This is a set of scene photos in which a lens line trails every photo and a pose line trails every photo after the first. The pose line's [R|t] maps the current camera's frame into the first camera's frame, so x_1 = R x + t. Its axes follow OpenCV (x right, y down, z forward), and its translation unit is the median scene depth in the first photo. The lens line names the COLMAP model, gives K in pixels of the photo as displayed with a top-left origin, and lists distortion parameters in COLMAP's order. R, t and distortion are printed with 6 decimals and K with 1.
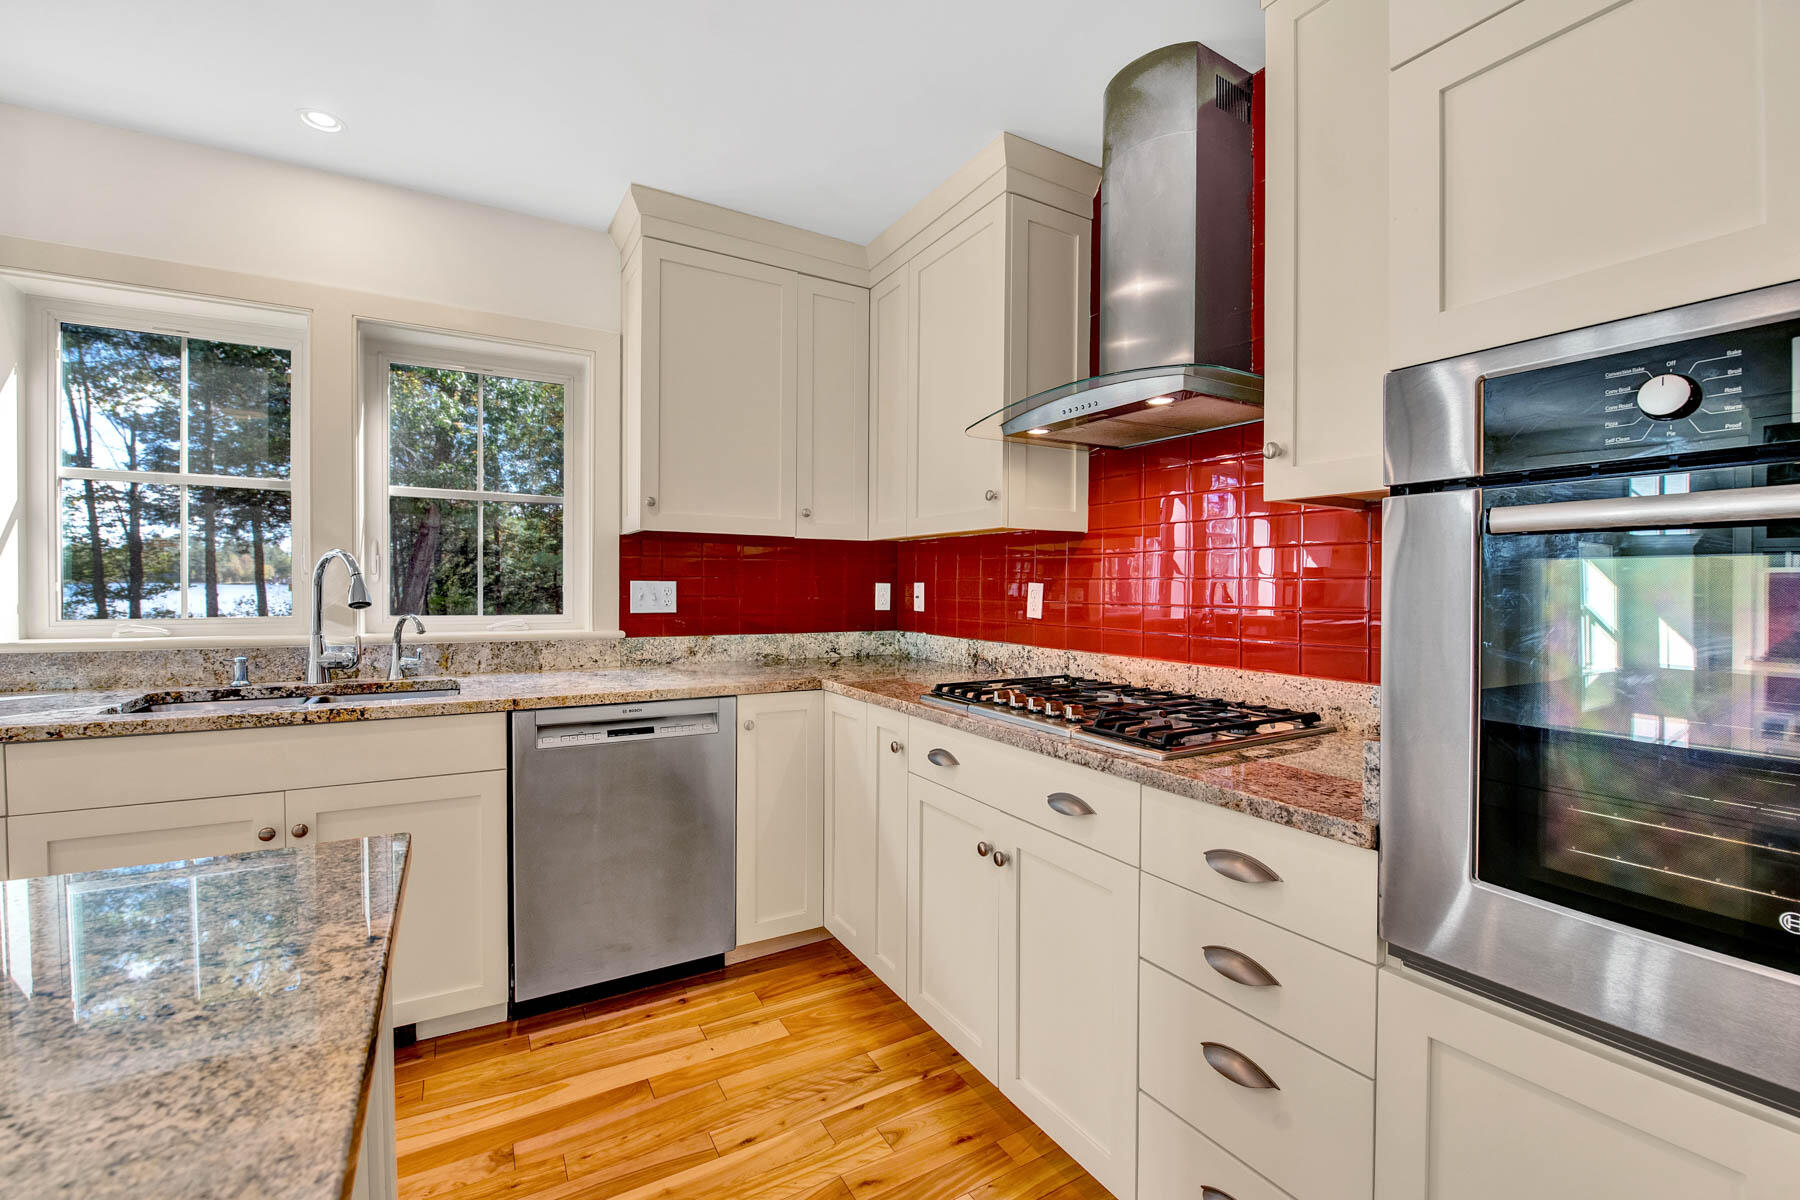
lens RADIAL K [[751.6, 0, 893.2], [0, 751.6, 592.9], [0, 0, 1]] dist [0.000352, 0.000070]
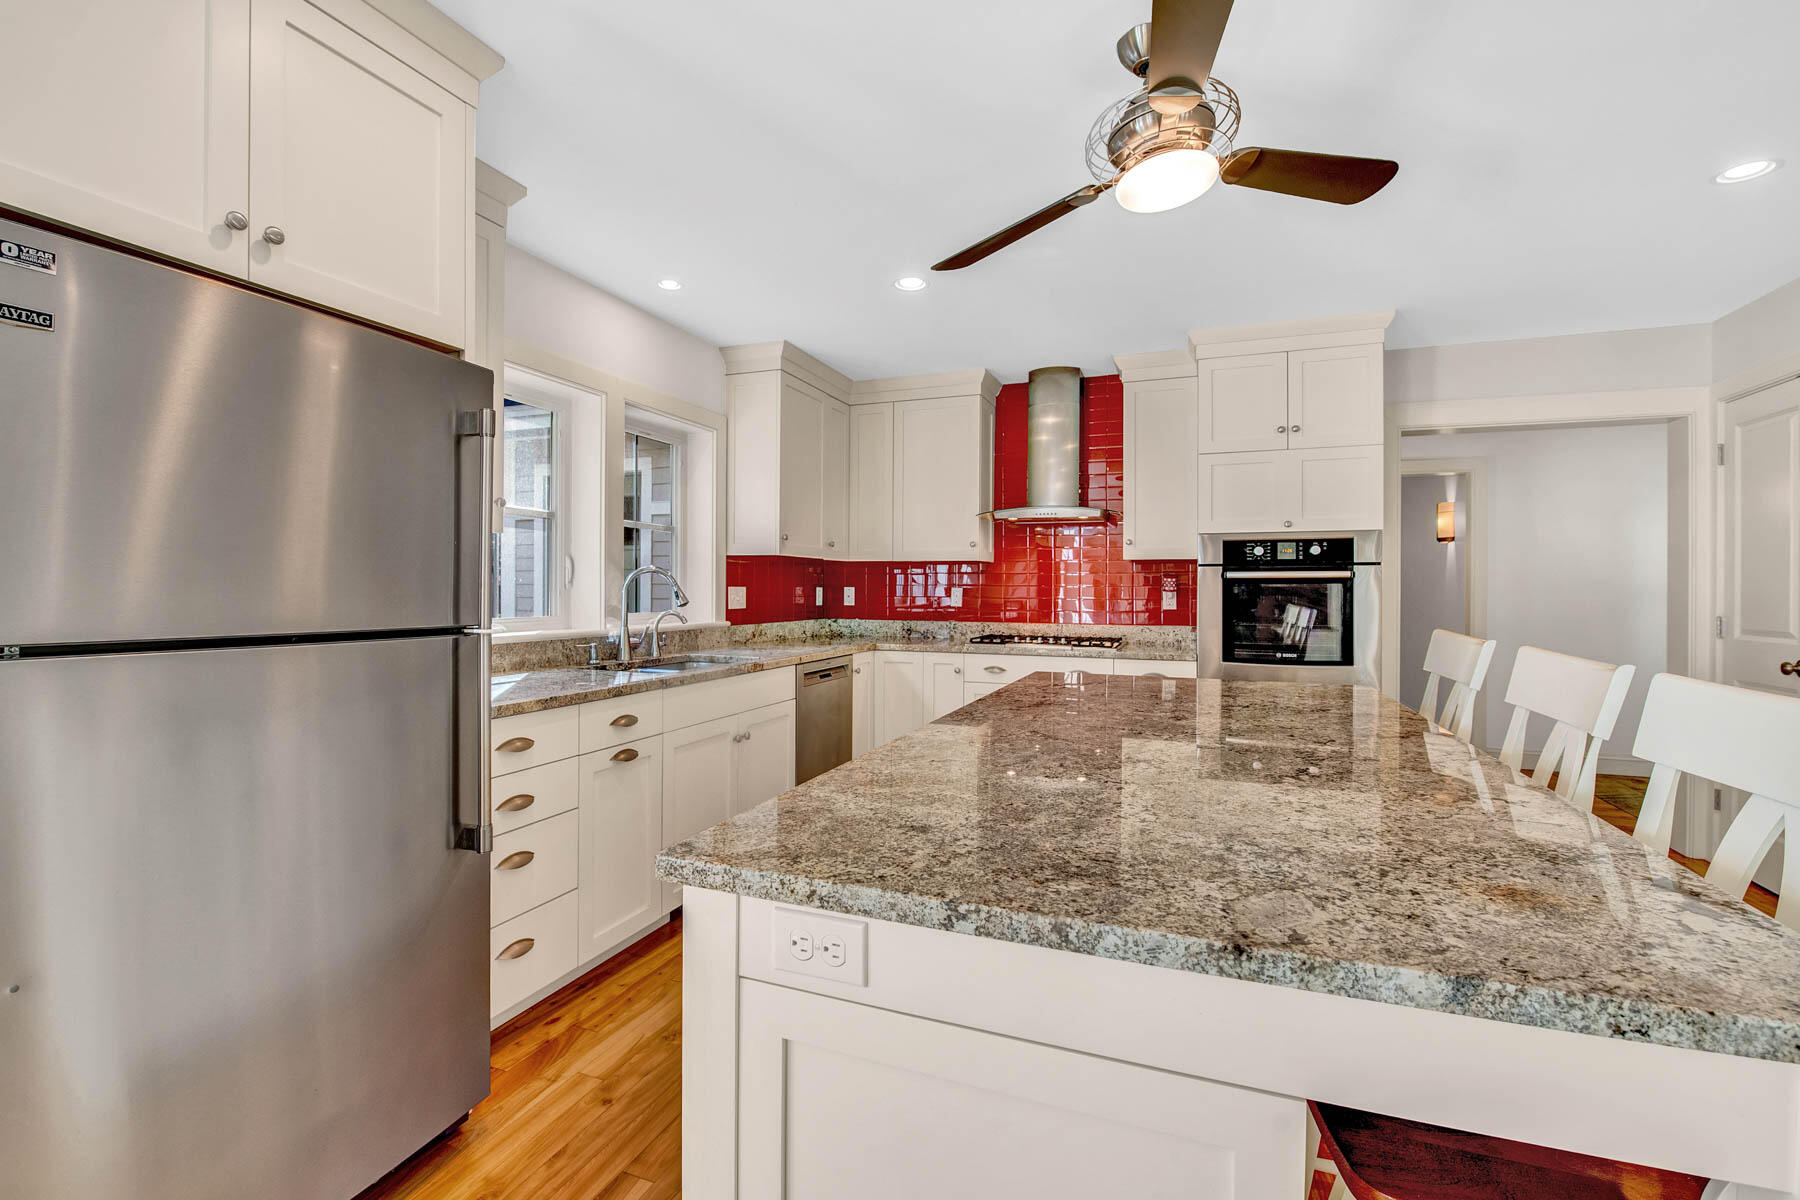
lens RADIAL K [[791.6, 0, 904.1], [0, 791.6, 592.6], [0, 0, 1]] dist [0.000398, 0.000010]
pose [[0.770859, -0.007197, 0.636965, -1.014662], [0.006757, 0.999972, 0.003121, -0.007128], [-0.636970, 0.001898, 0.770886, -0.377801]]
